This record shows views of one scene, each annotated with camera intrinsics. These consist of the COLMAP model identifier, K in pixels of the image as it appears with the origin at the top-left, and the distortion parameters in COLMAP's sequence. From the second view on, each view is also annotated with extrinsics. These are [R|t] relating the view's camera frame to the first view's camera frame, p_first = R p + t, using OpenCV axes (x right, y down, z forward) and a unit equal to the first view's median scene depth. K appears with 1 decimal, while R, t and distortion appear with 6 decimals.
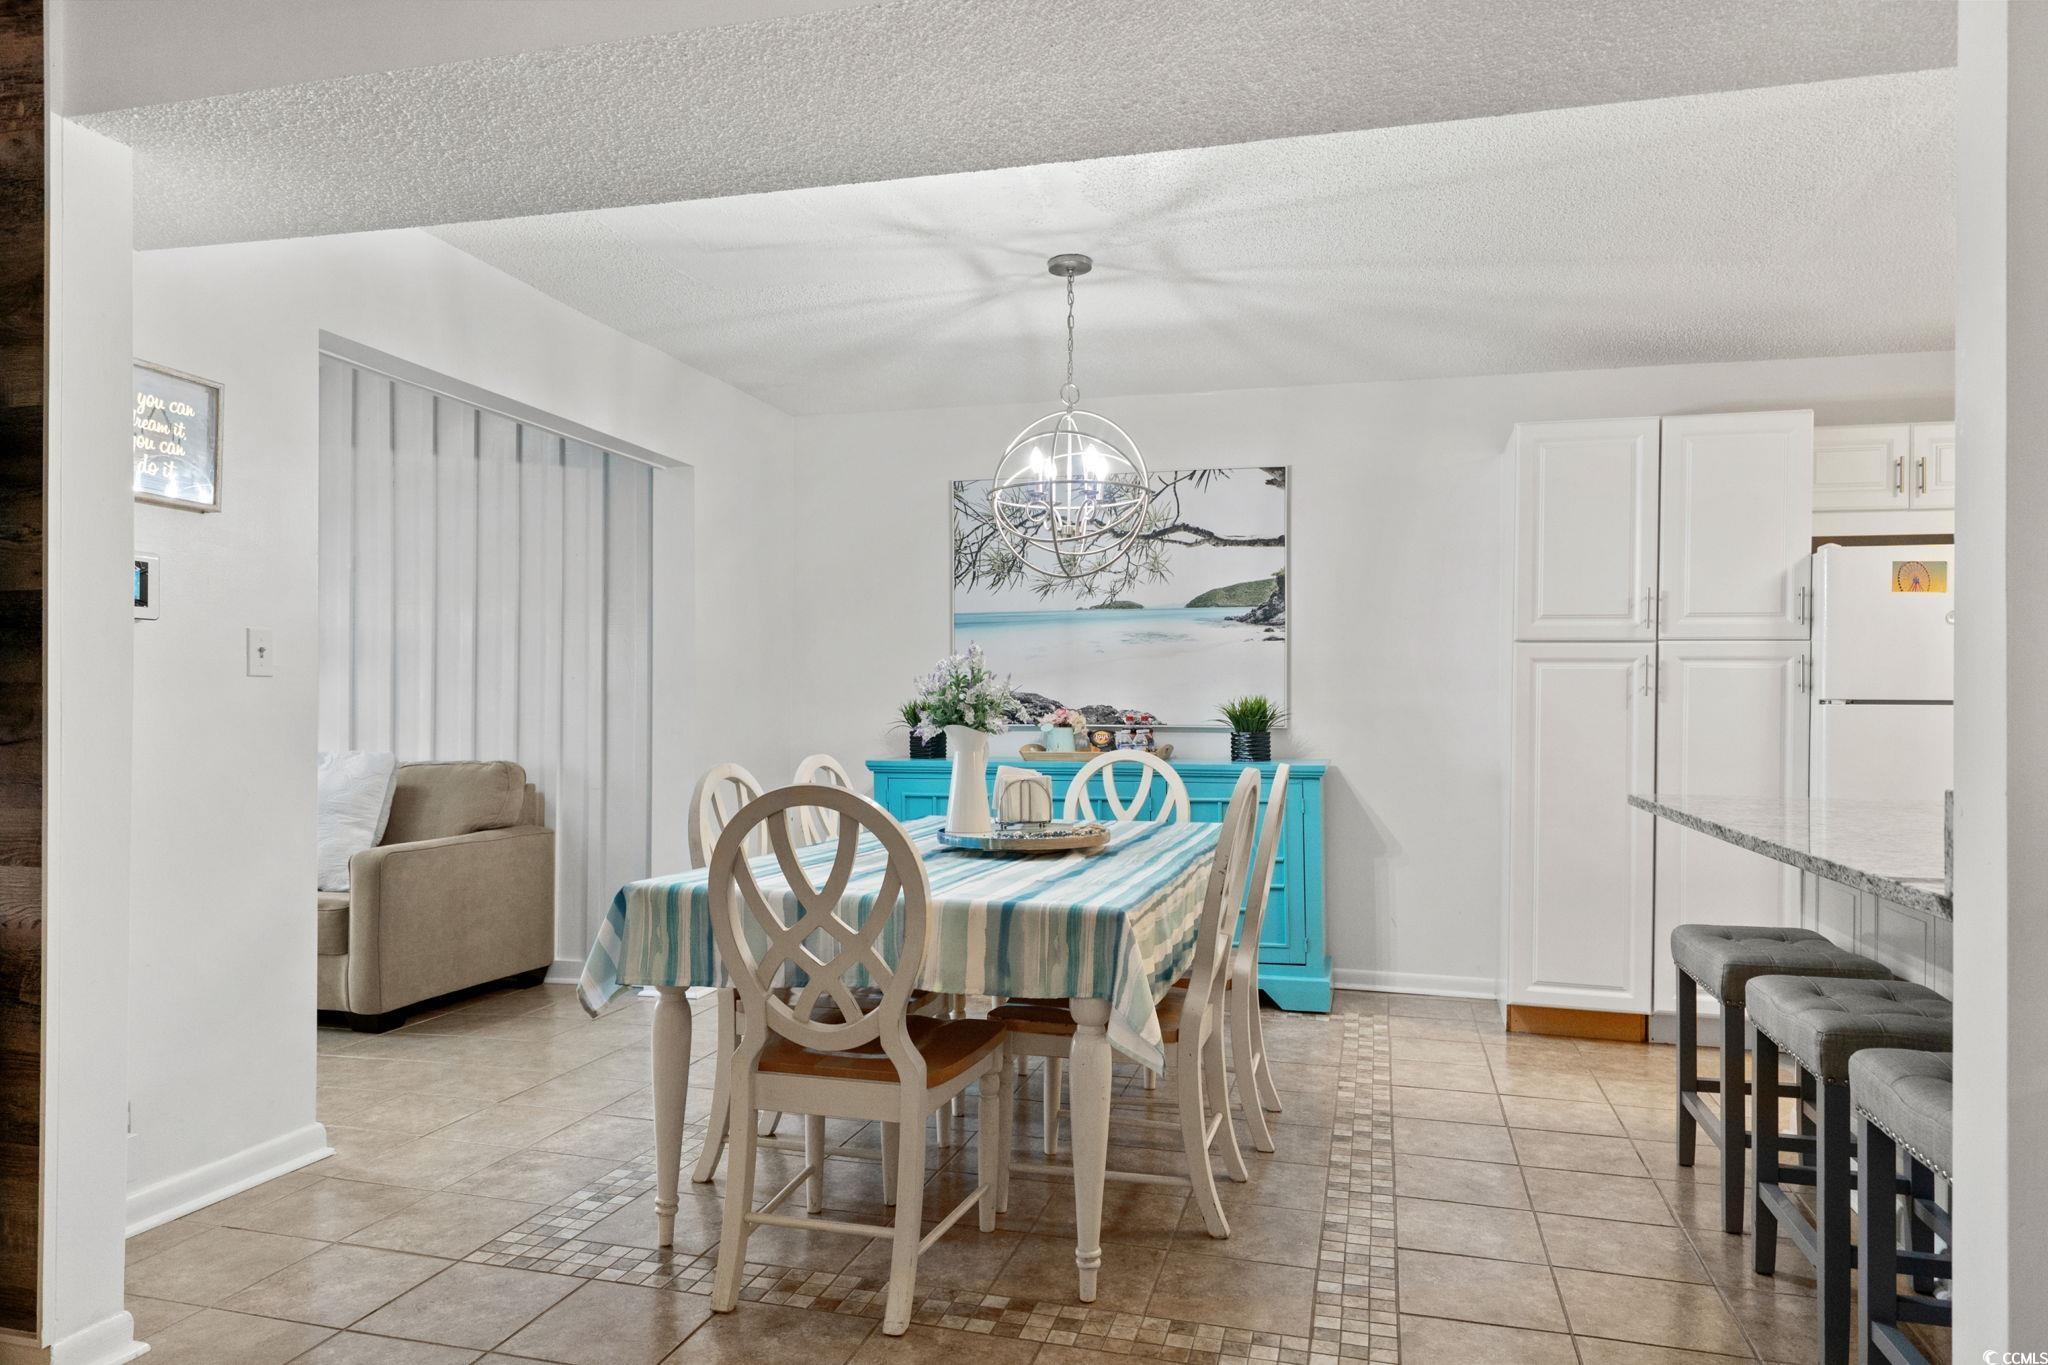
lens RADIAL K [[1307.6, 0, 1027.2], [0, 1307.6, 696.6], [0, 0, 1]] dist [0.020810, -0.001392]
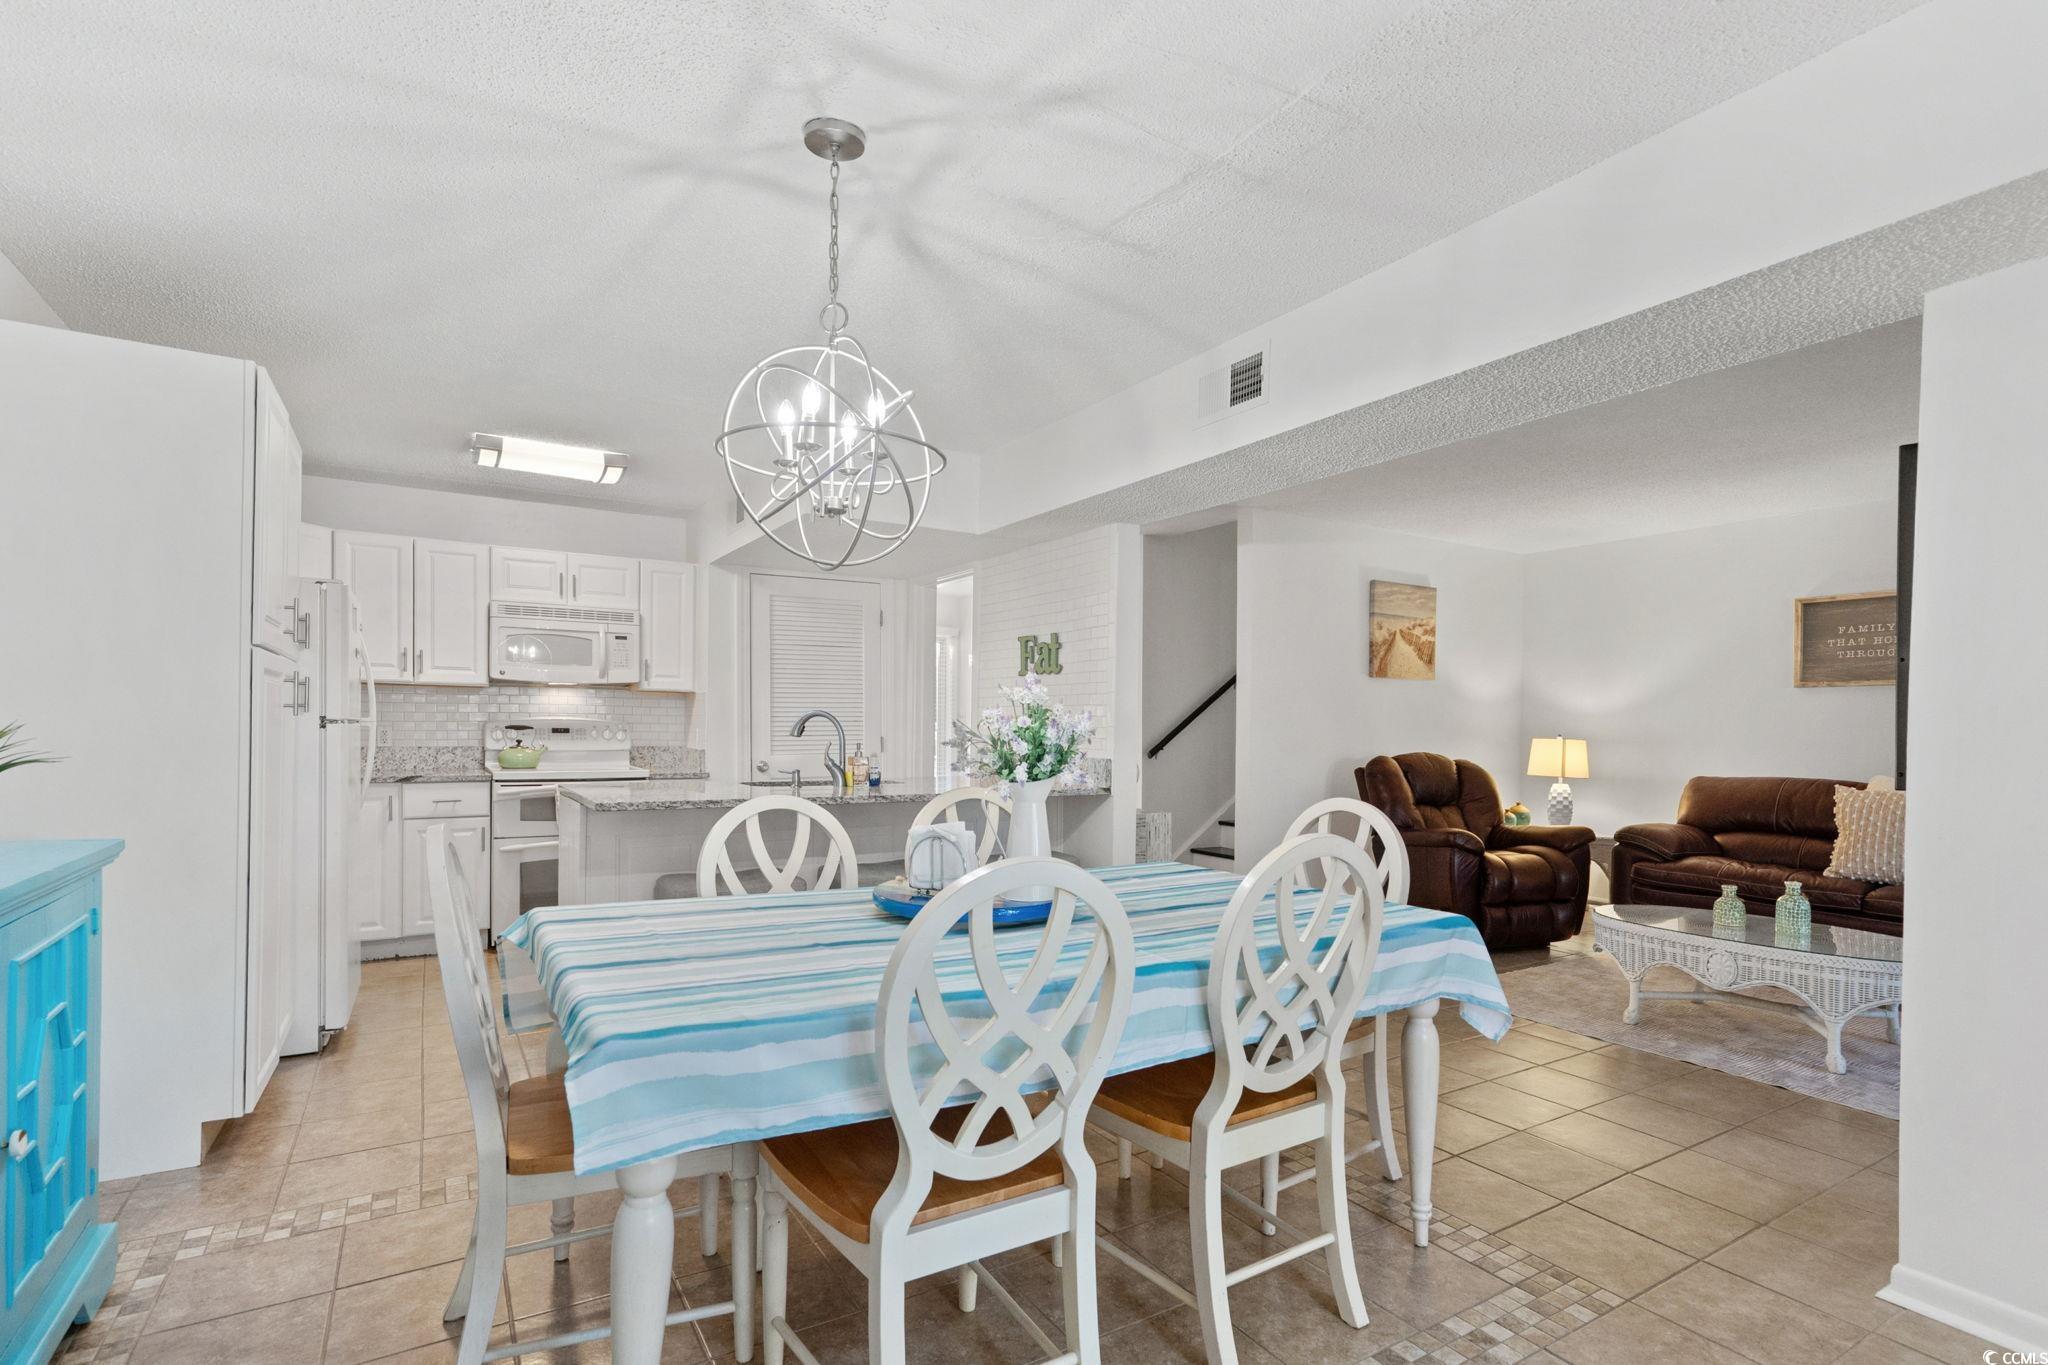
lens RADIAL K [[983.6, 0, 1018.3], [0, 983.6, 728.2], [0, 0, 1]] dist [-0.003106, 0.001373]
pose [[-0.723622, -0.015730, 0.690017, -0.358987], [-0.022309, 0.999751, -0.000604, -0.002071], [-0.689835, -0.015830, -0.723793, 1.113770]]
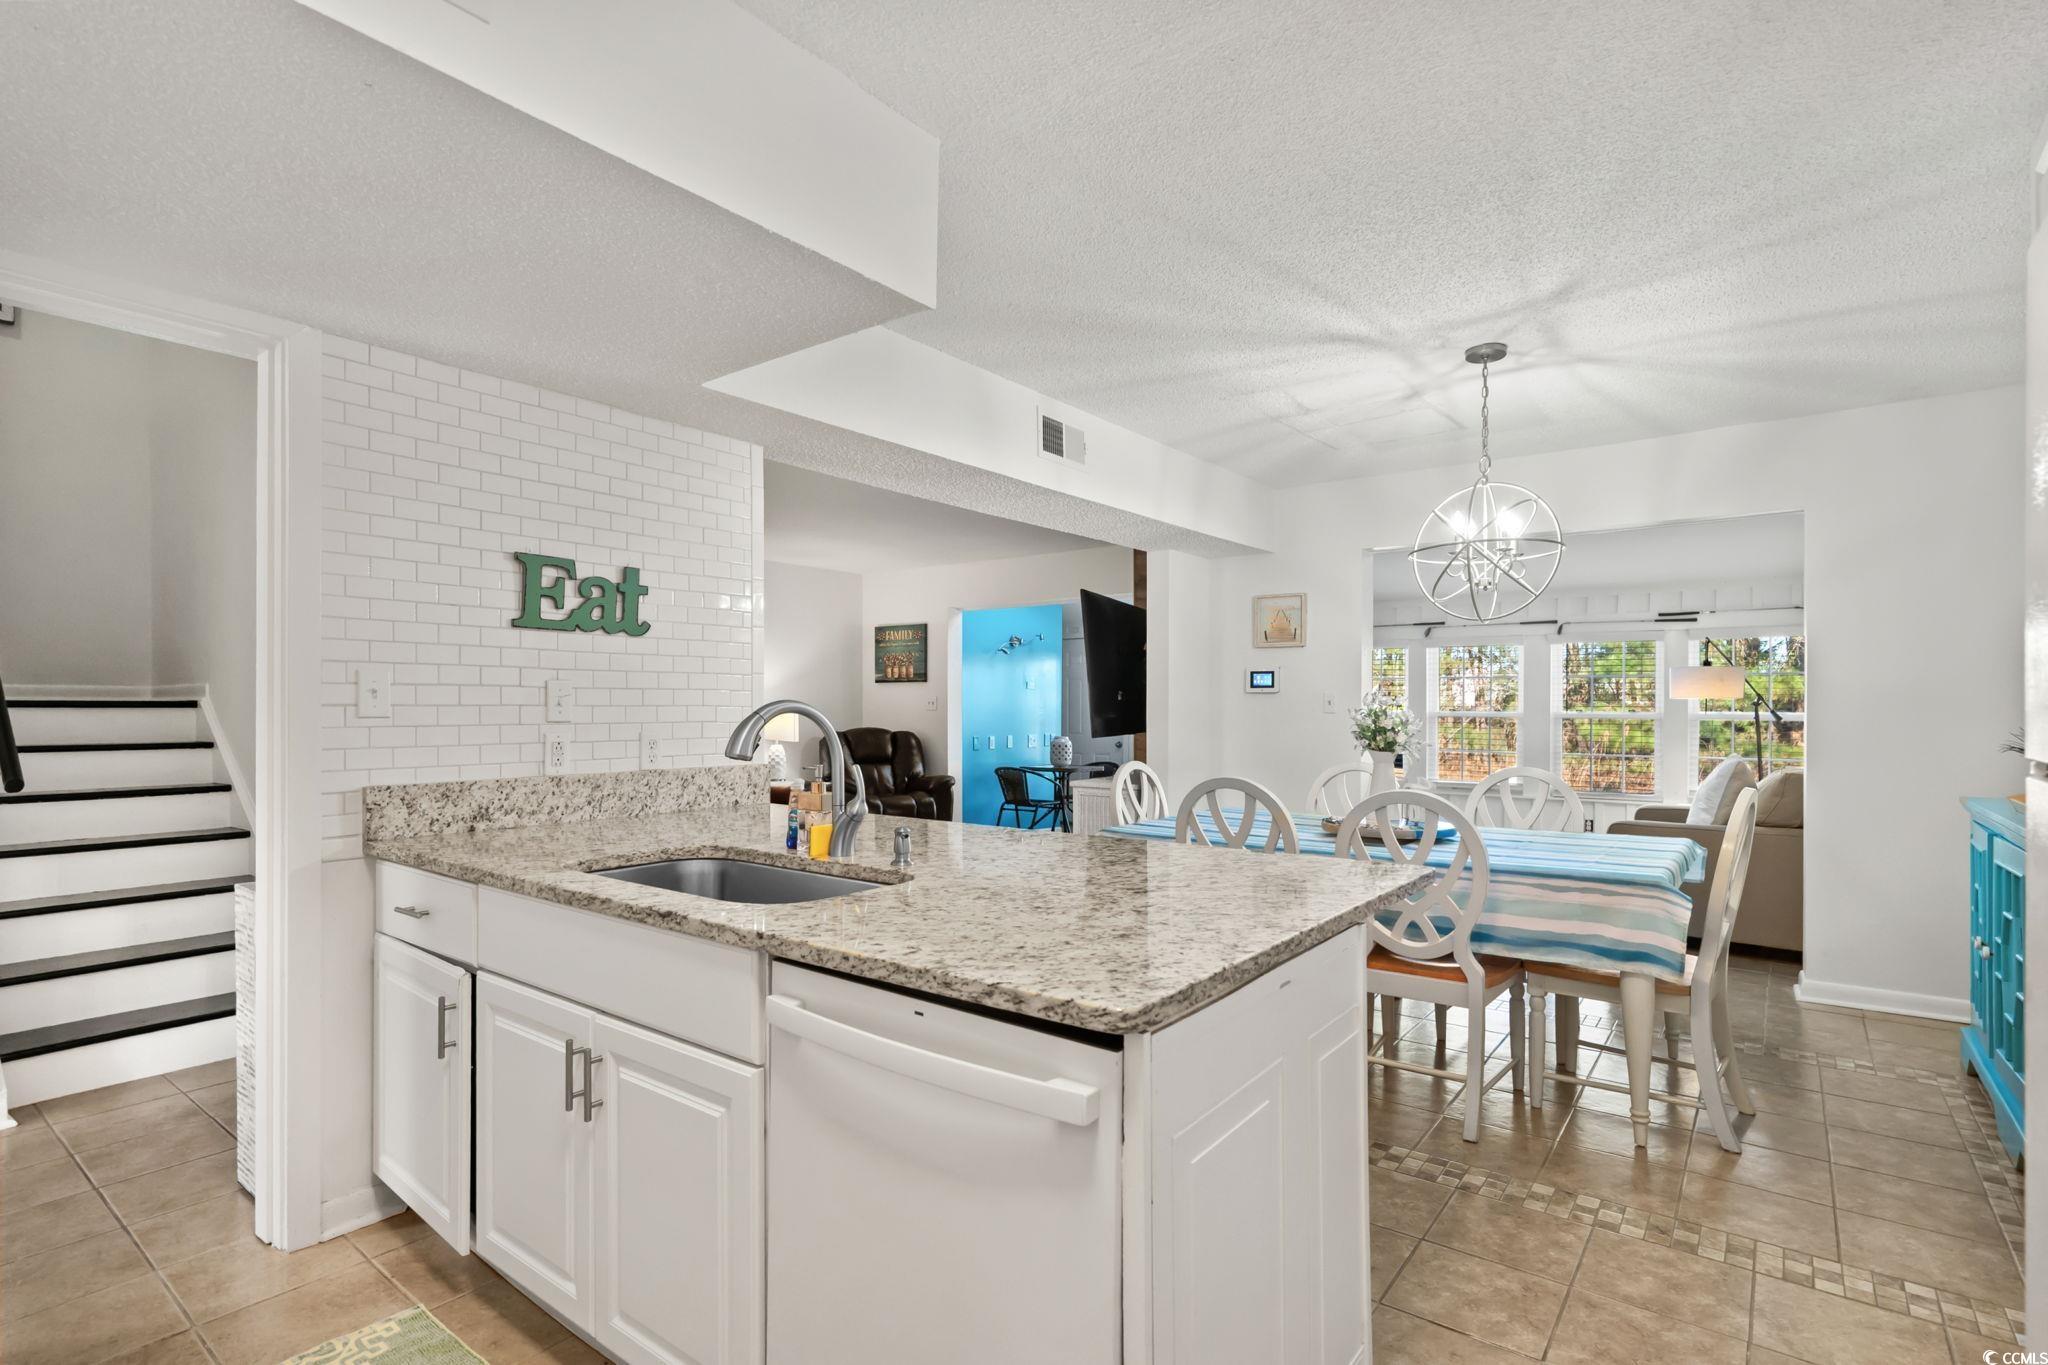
lens RADIAL K [[983.6, 0, 1027.3], [0, 983.6, 702.5], [0, 0, 1]] dist [-0.003106, 0.001373]
pose [[-0.377654, -0.010600, -0.925886, 0.832729], [0.005732, 0.999889, -0.013786, -0.008362], [0.925929, -0.010513, -0.377552, 0.799488]]
